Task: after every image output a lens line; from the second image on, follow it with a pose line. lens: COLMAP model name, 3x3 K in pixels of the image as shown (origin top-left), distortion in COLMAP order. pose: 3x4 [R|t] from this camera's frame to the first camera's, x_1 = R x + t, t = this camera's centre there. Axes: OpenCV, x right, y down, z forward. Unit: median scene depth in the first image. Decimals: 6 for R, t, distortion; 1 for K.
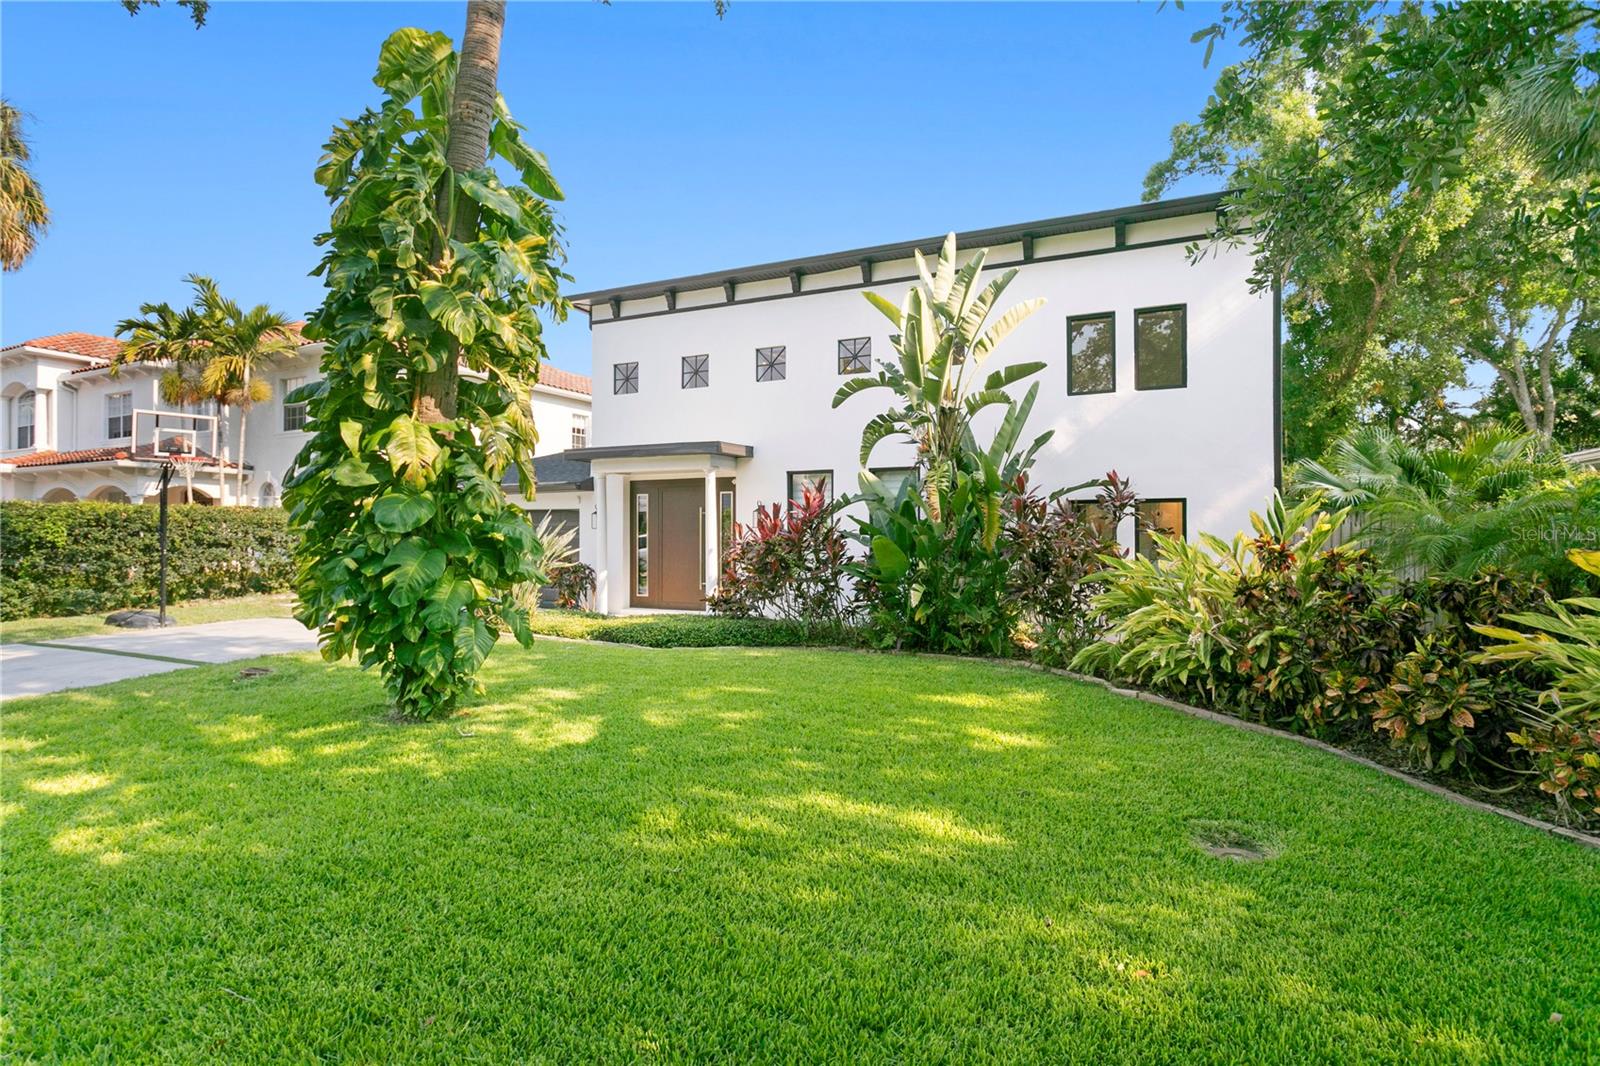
lens RADIAL K [[874.6, 0, 786.7], [0, 874.6, 532.1], [0, 0, 1]] dist [-0.003831, 0.005280]
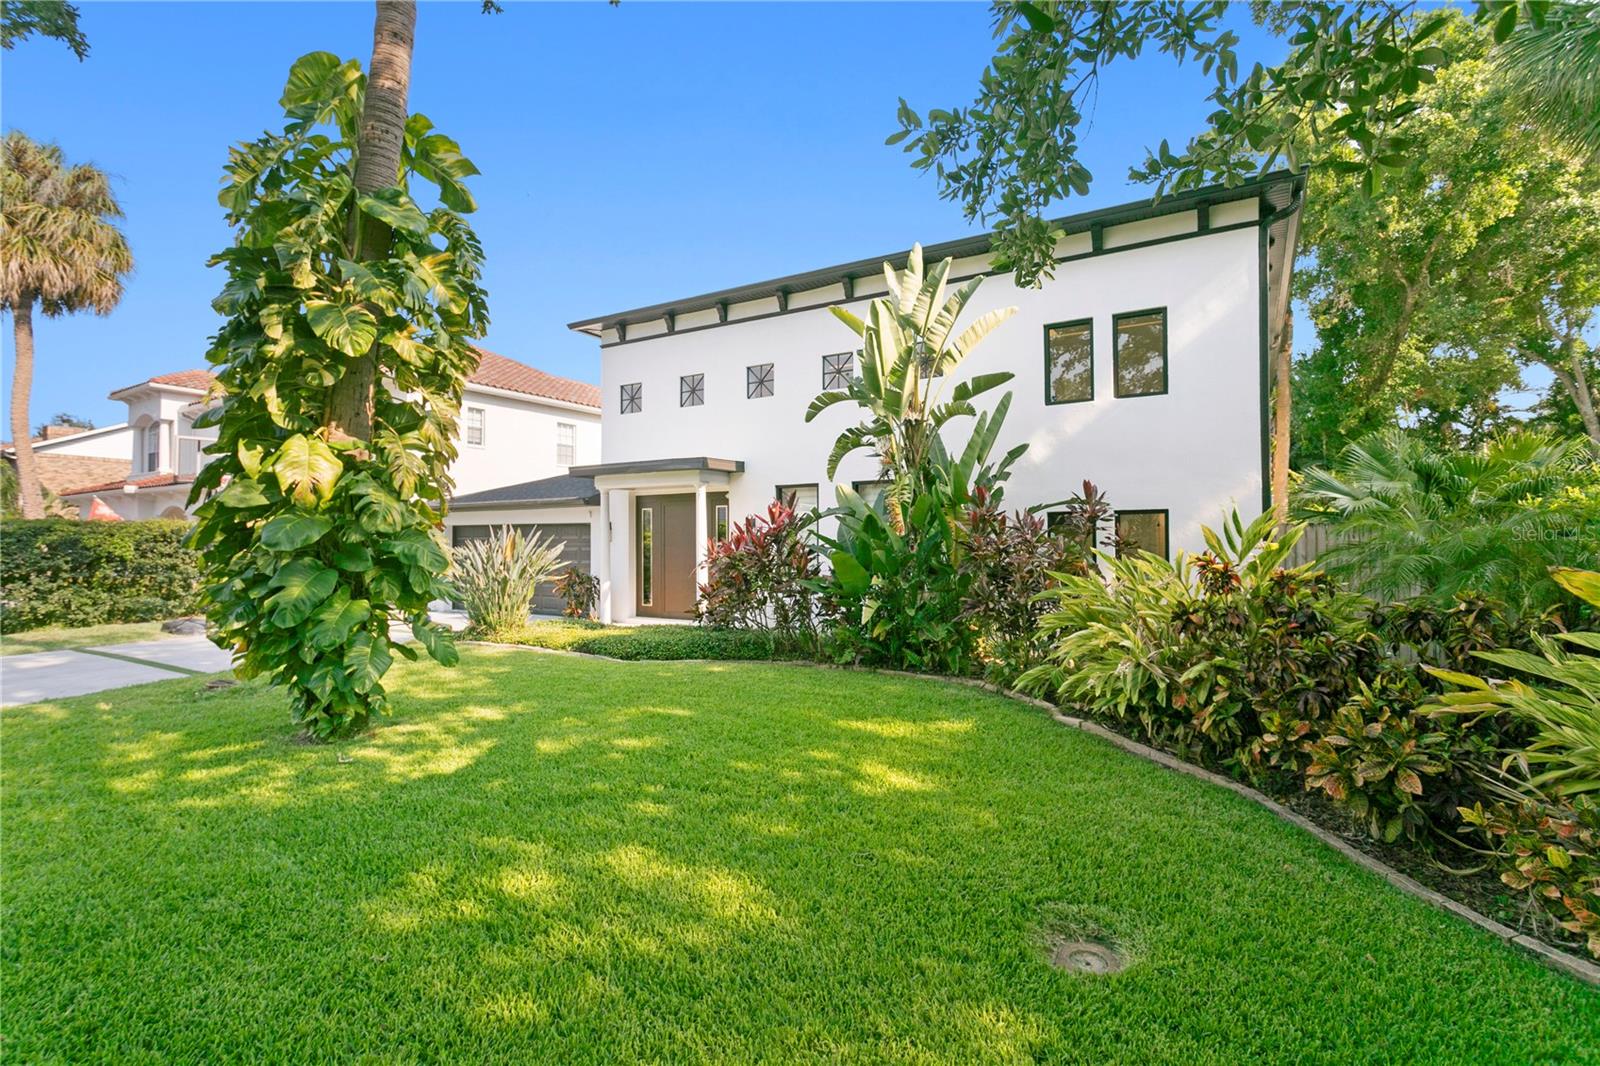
lens RADIAL K [[795.3, 0, 783.6], [0, 795.3, 530.6], [0, 0, 1]] dist [0.006839, -0.000710]
pose [[0.995212, -0.005427, -0.097594, 0.180740], [0.004412, 0.999934, -0.010606, -0.011907], [0.097645, 0.010125, 0.995170, 0.134039]]
